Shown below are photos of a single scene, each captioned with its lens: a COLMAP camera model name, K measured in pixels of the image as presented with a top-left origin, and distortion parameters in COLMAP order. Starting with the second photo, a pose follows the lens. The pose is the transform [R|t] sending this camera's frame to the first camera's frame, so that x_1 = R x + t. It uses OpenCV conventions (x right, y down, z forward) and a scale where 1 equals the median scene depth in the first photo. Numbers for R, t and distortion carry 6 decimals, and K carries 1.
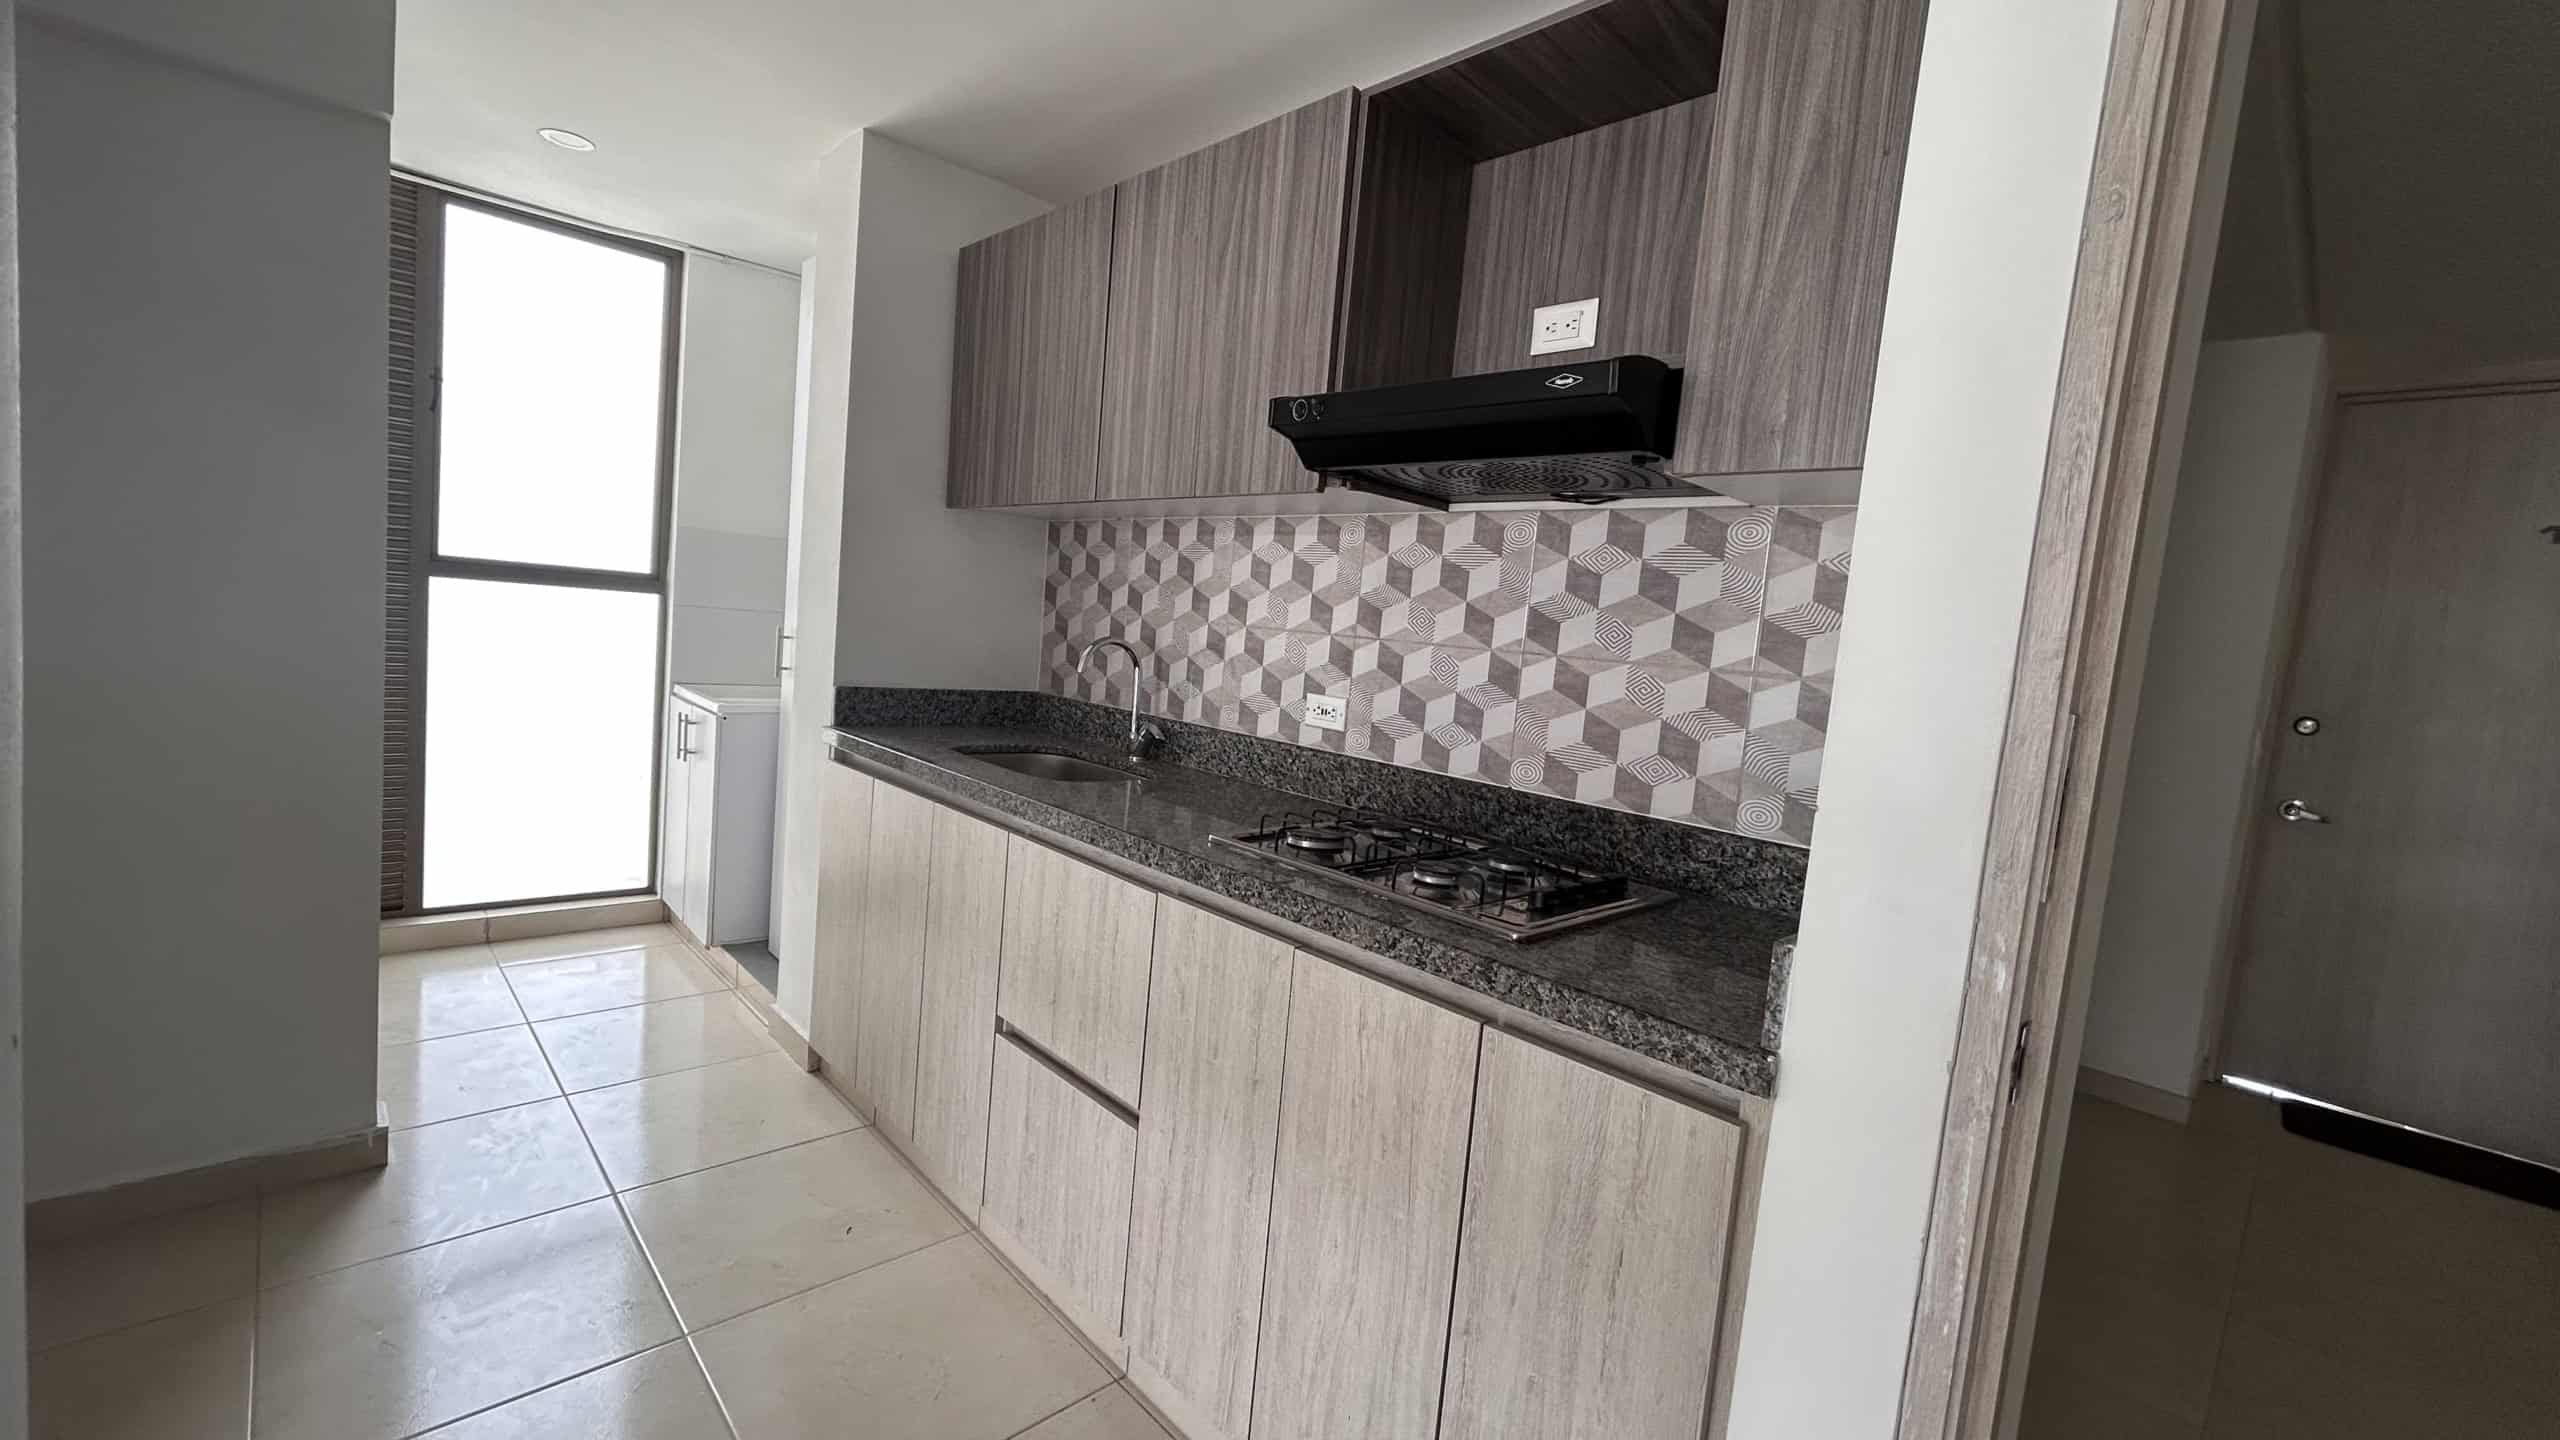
lens RADIAL K [[1029.7, 0, 1284.7], [0, 1029.7, 714.3], [0, 0, 1]] dist [0.001467, -0.000319]
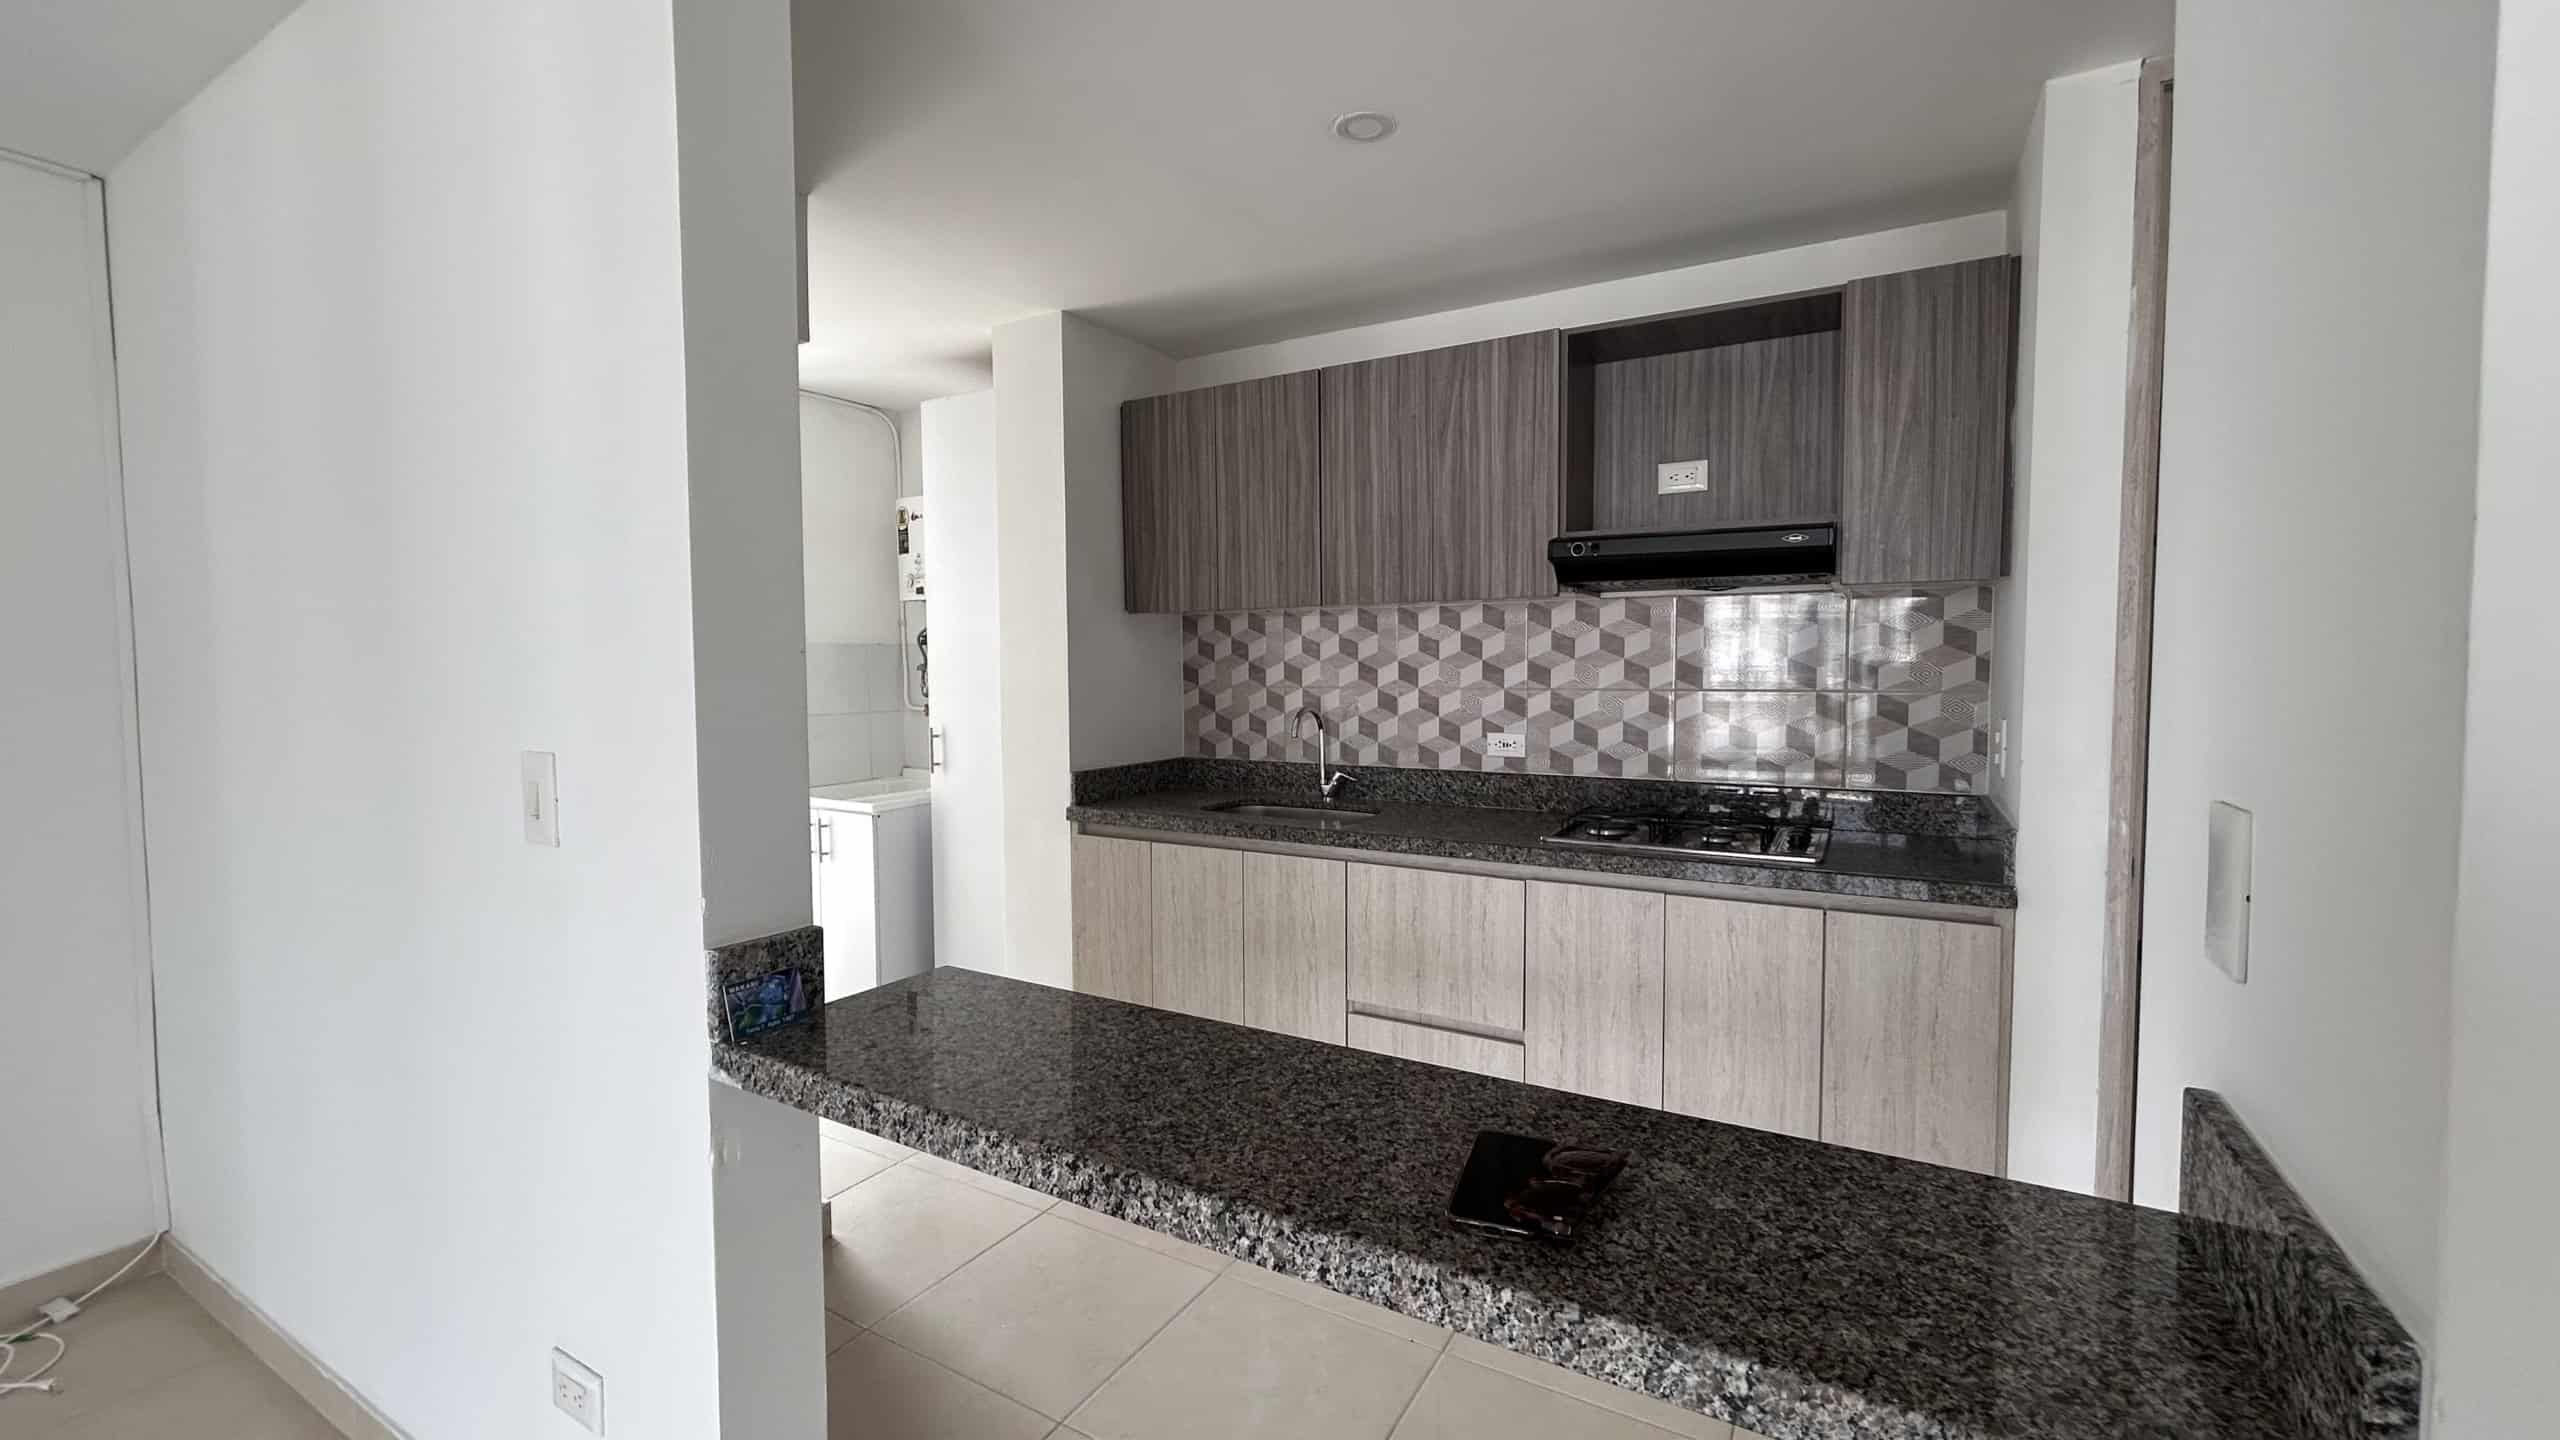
lens RADIAL K [[1029.7, 0, 1283.9], [0, 1029.7, 716.4], [0, 0, 1]] dist [0.001467, -0.000319]
pose [[0.953604, -0.109359, 0.280498, -0.662492], [0.115177, 0.993336, -0.004286, -0.072644], [-0.278160, 0.036394, 0.959845, -0.255159]]
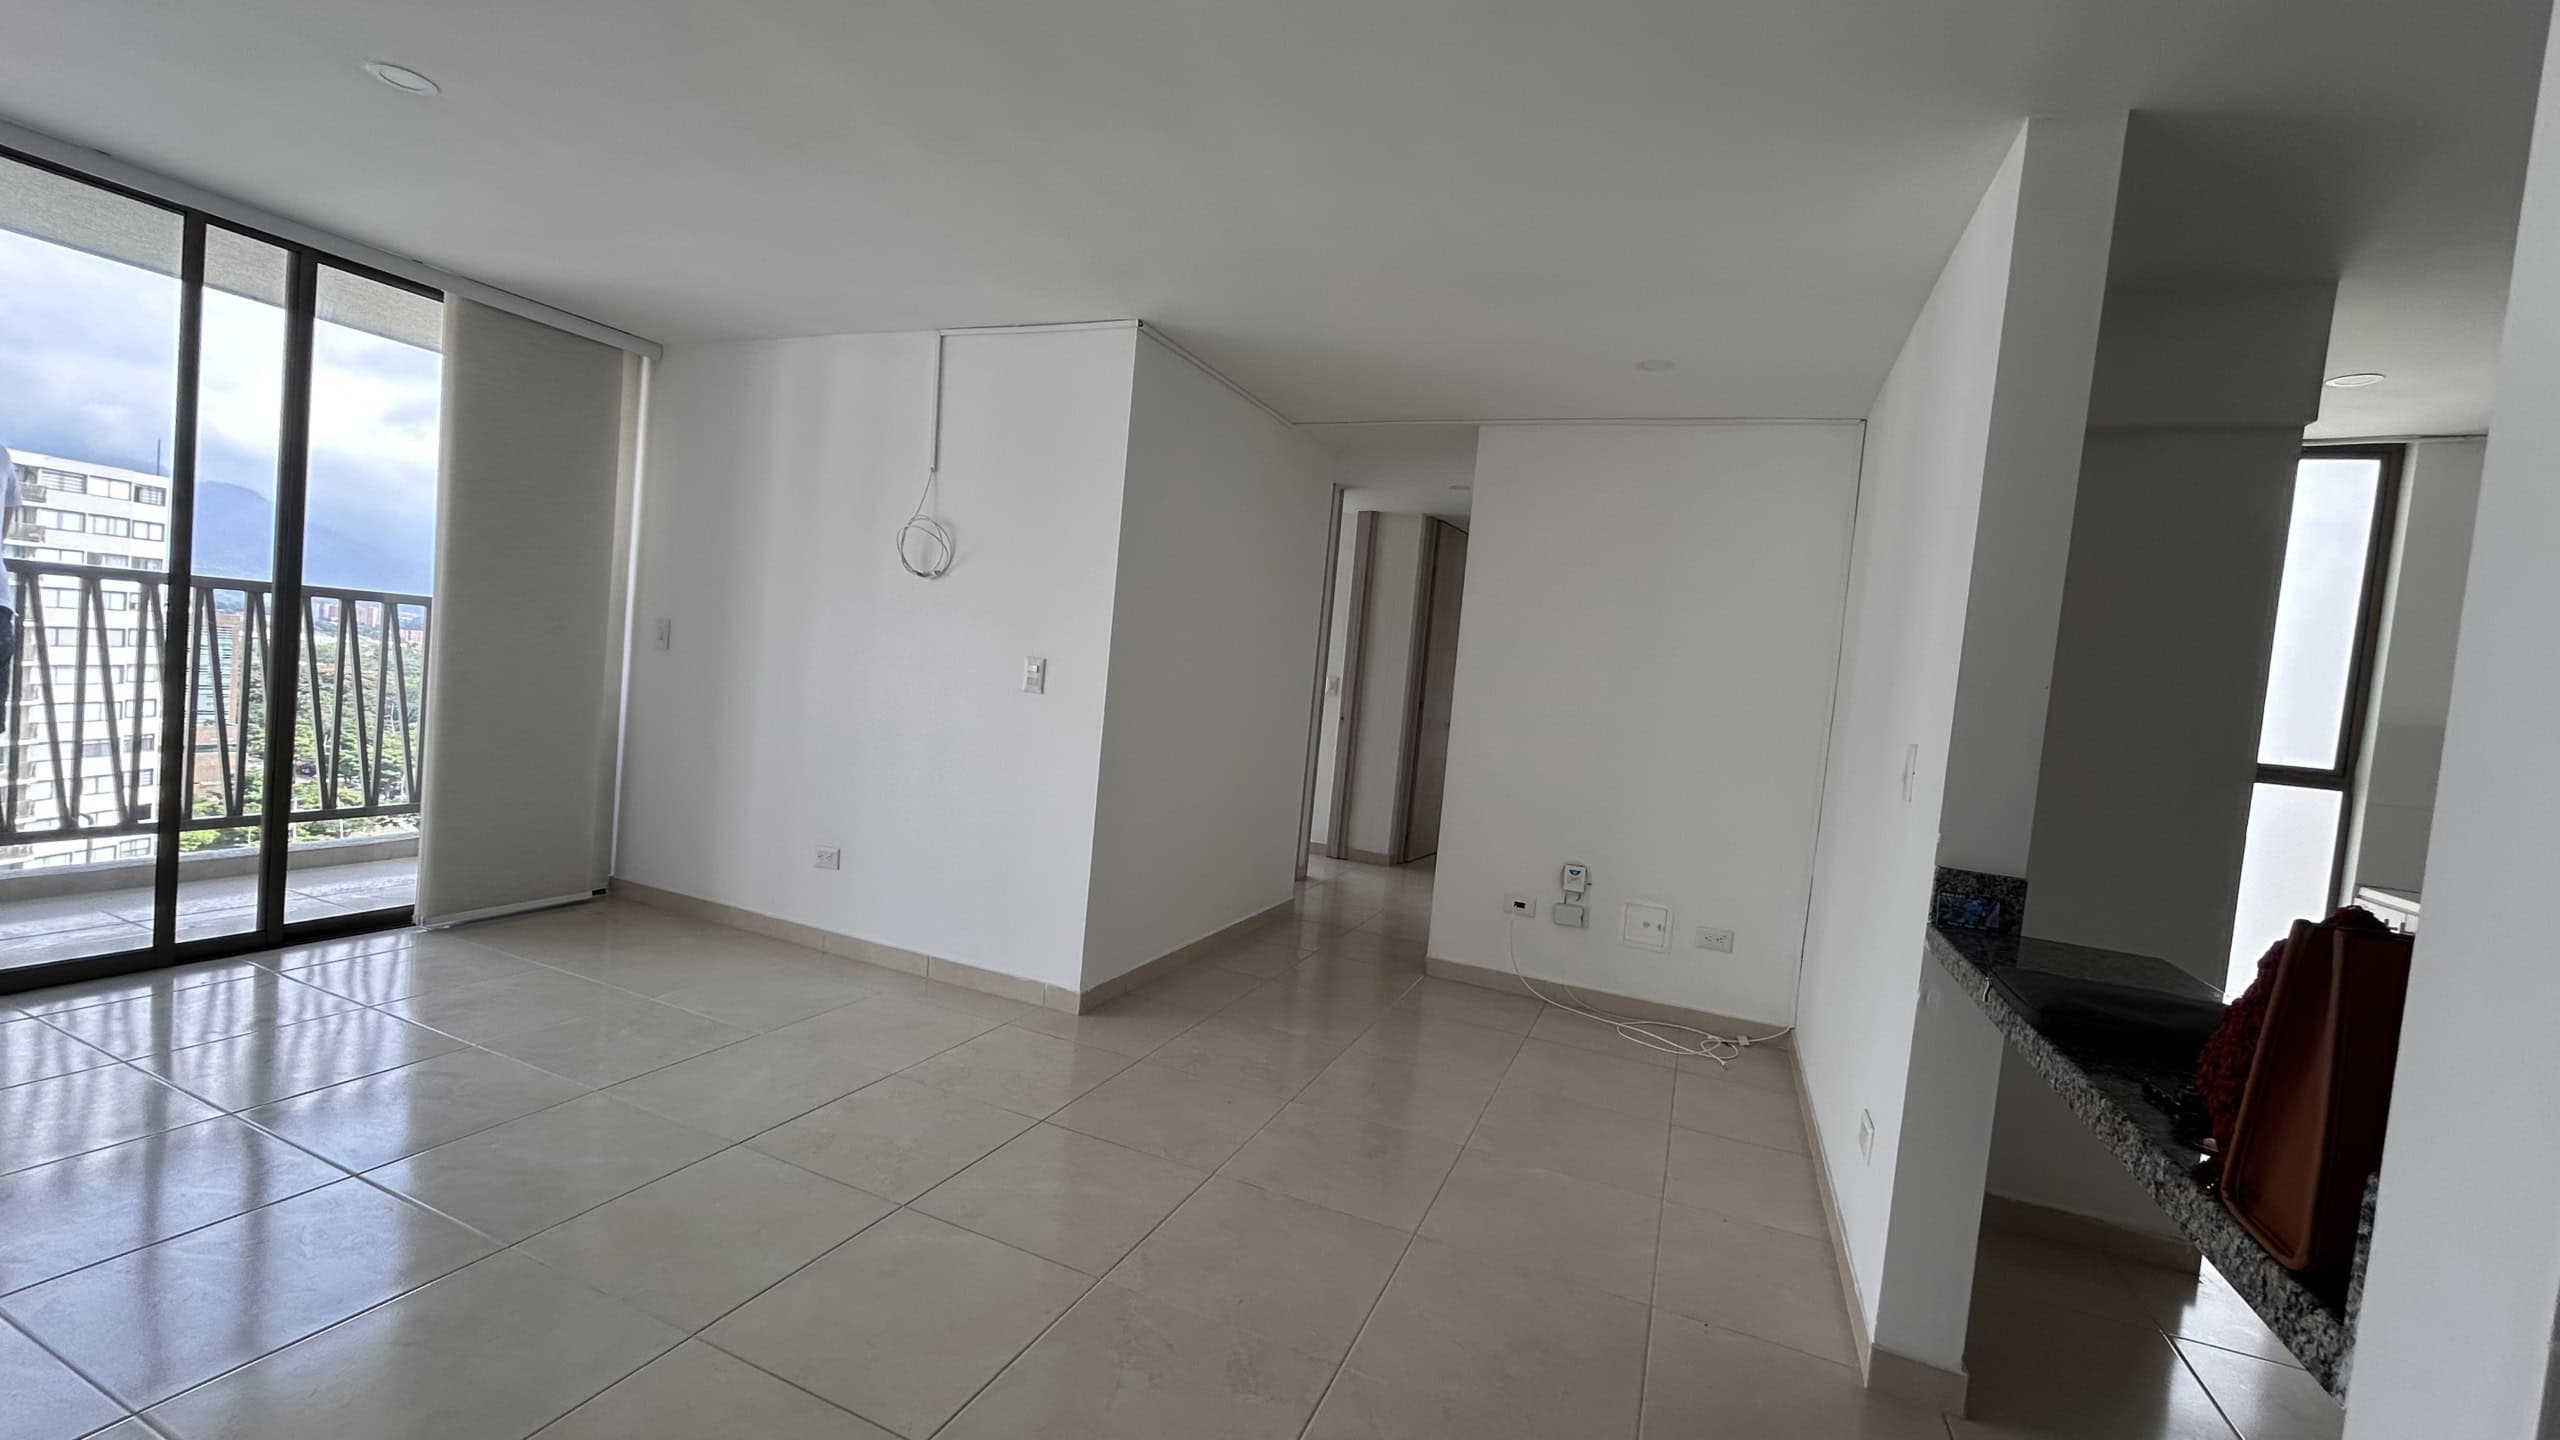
lens RADIAL K [[1029.7, 0, 1279.7], [0, 1029.7, 727.5], [0, 0, 1]] dist [0.001467, -0.000319]
pose [[0.413316, 0.003222, -0.910582, -0.231840], [-0.134806, 0.989191, -0.057688, 0.025298], [0.900554, 0.146595, 0.409283, -0.532884]]
